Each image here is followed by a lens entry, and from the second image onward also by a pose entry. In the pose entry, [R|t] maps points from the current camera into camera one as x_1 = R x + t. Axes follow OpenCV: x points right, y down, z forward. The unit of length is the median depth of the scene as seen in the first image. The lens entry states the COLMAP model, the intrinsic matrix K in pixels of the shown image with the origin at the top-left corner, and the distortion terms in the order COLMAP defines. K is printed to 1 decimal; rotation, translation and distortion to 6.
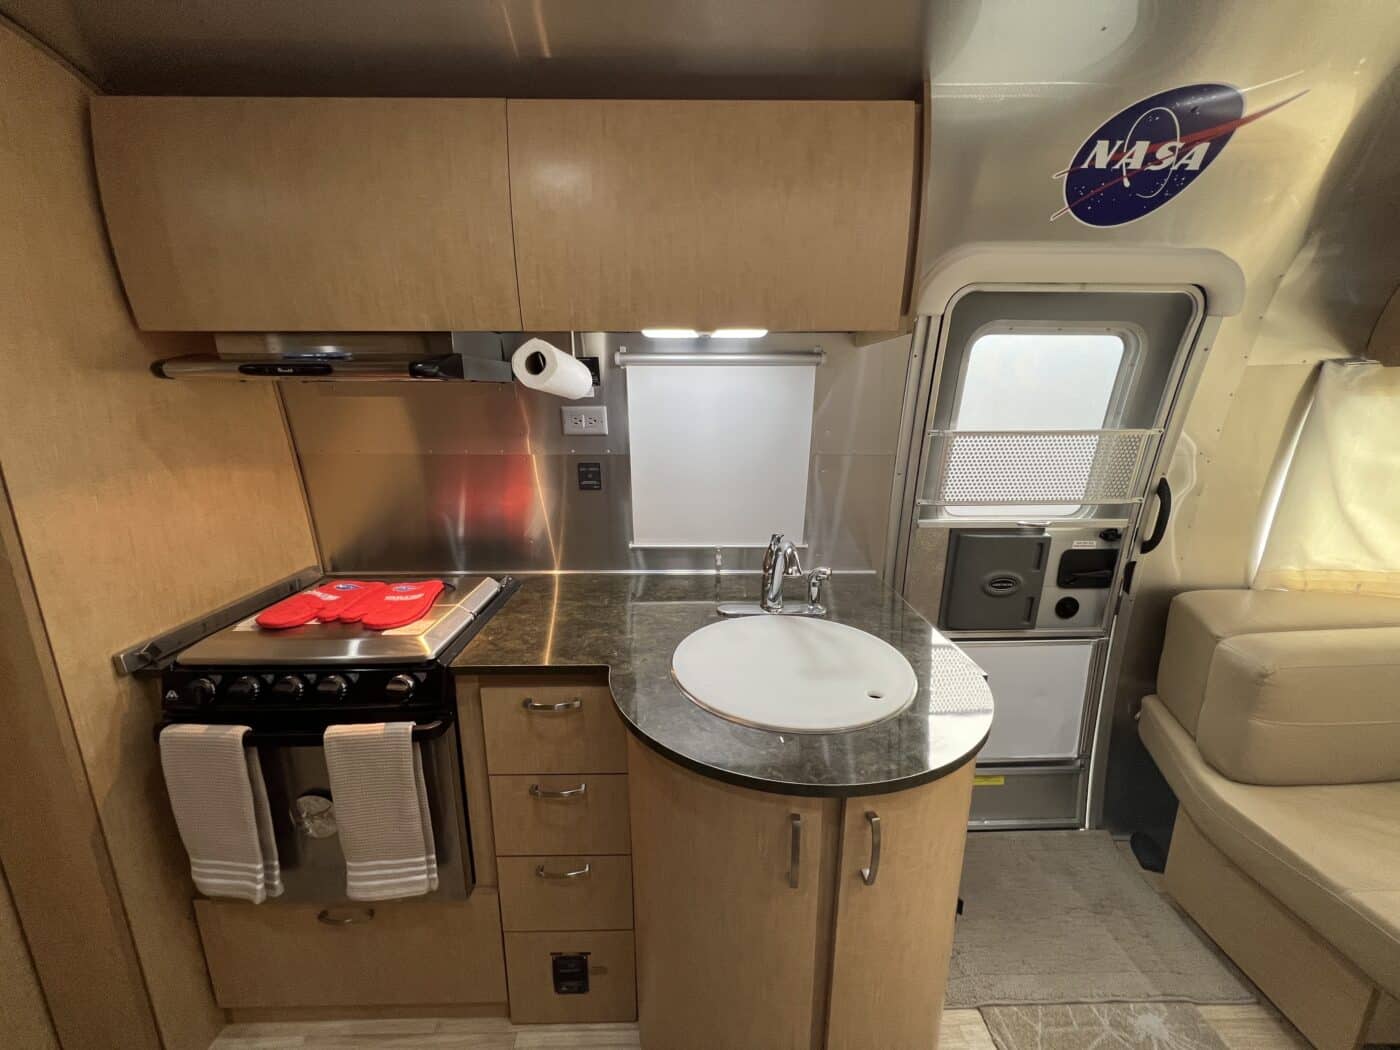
lens RADIAL K [[555.7, 0, 699.3], [0, 555.7, 527.2], [0, 0, 1]] dist [-0.003062, 0.000215]
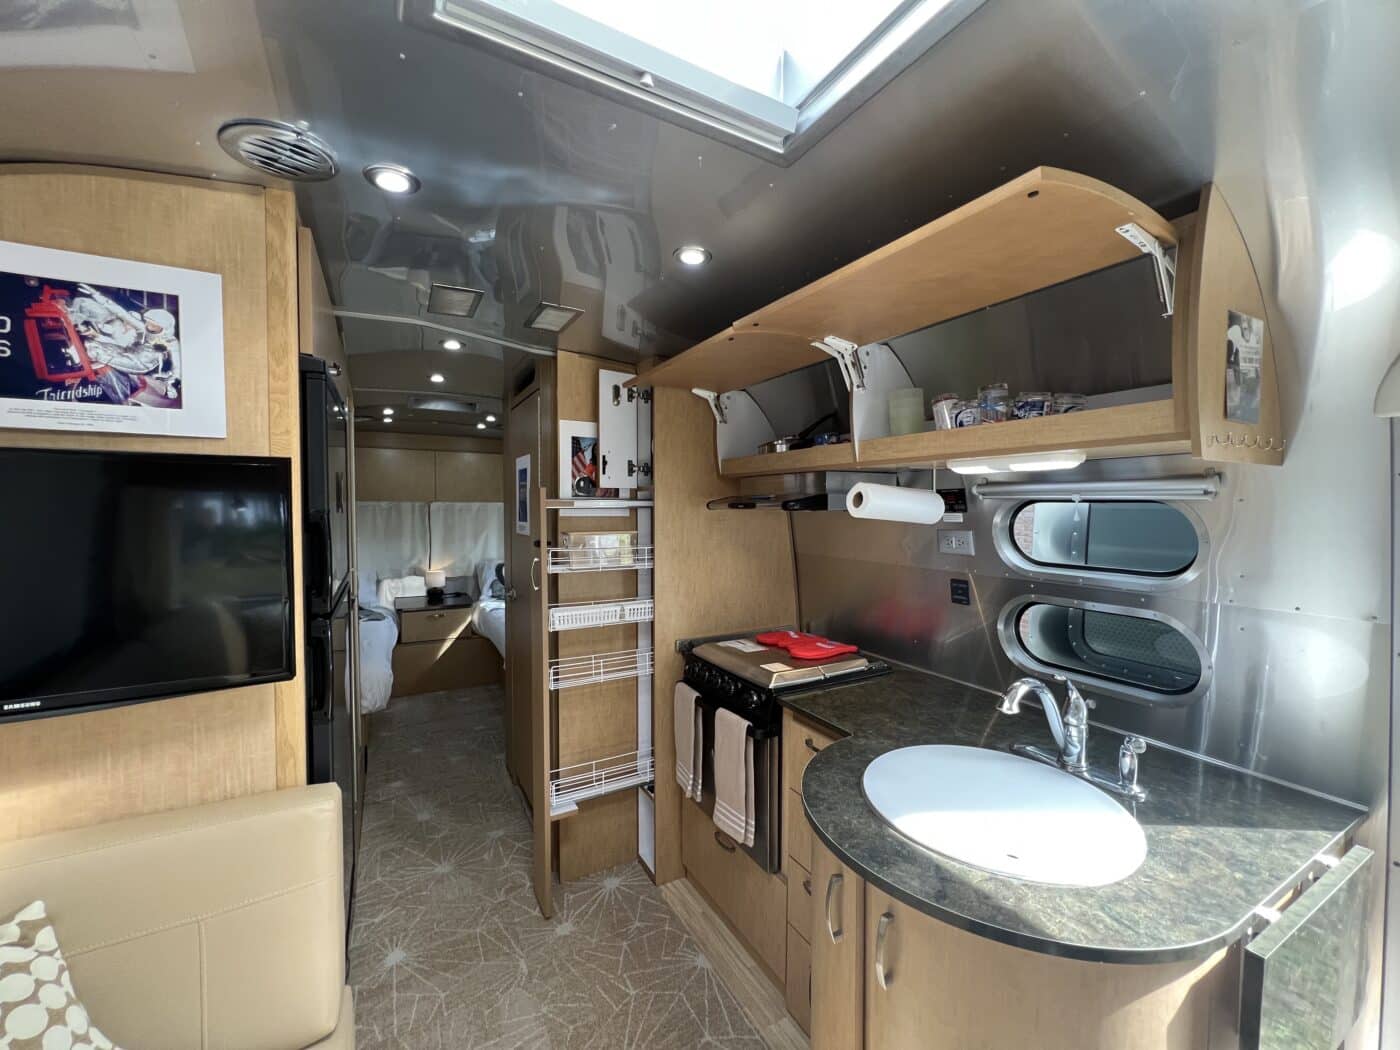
lens RADIAL K [[555.7, 0, 694.7], [0, 555.7, 527.0], [0, 0, 1]] dist [-0.003062, 0.000215]
pose [[0.470199, 0.028922, -0.882086, 0.737761], [-0.201802, 0.976508, -0.075553, -0.038654], [0.859179, 0.213532, 0.464990, 0.011501]]
